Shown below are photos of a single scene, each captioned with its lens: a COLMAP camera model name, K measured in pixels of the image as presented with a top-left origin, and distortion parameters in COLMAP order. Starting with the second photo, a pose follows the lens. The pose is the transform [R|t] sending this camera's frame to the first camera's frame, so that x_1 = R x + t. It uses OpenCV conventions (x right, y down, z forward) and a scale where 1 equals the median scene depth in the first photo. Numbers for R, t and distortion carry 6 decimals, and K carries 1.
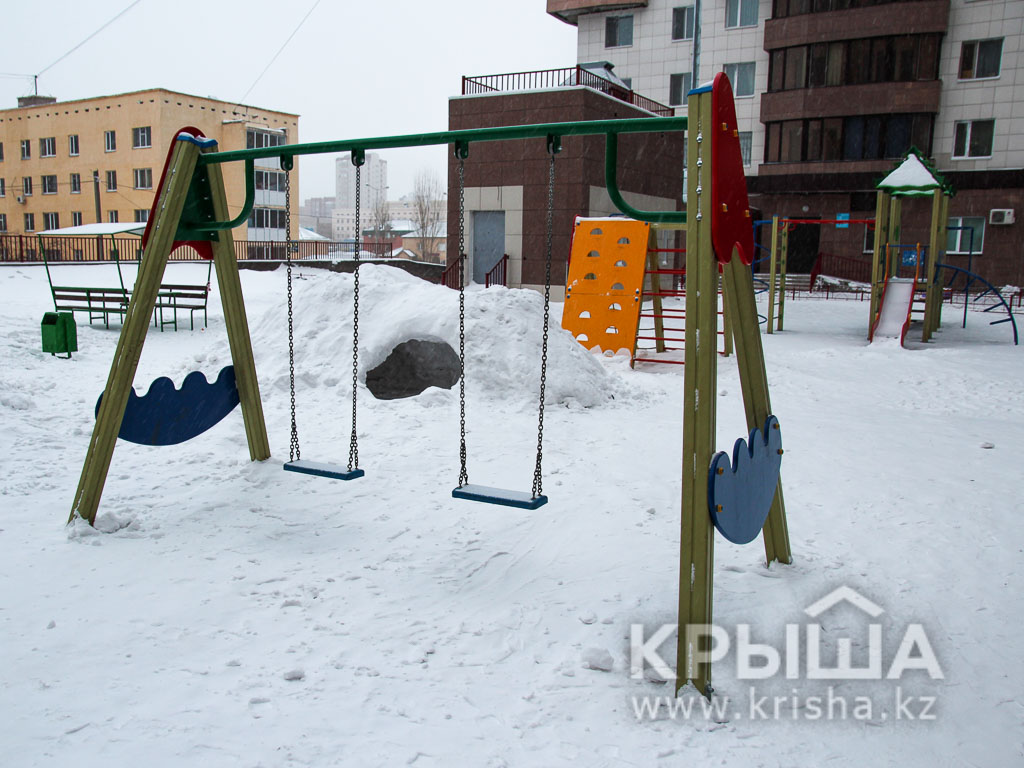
lens RADIAL K [[961.3, 0, 512.0], [0, 961.3, 384.0], [0, 0, 1]] dist [-0.048025, 0.019849]
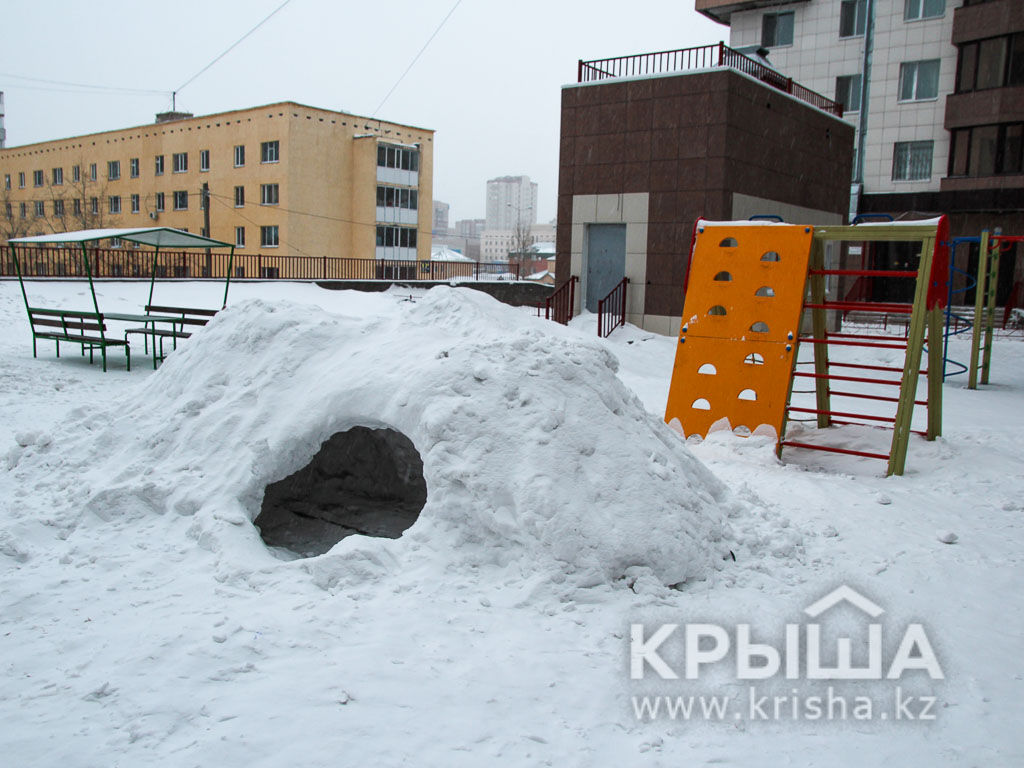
lens RADIAL K [[961.3, 0, 512.0], [0, 961.3, 384.0], [0, 0, 1]] dist [-0.048025, 0.019849]
pose [[0.987823, 0.031417, -0.152375, 0.024315], [-0.035118, 0.999148, -0.021659, -0.023489], [0.151565, 0.026747, 0.988085, 0.182687]]
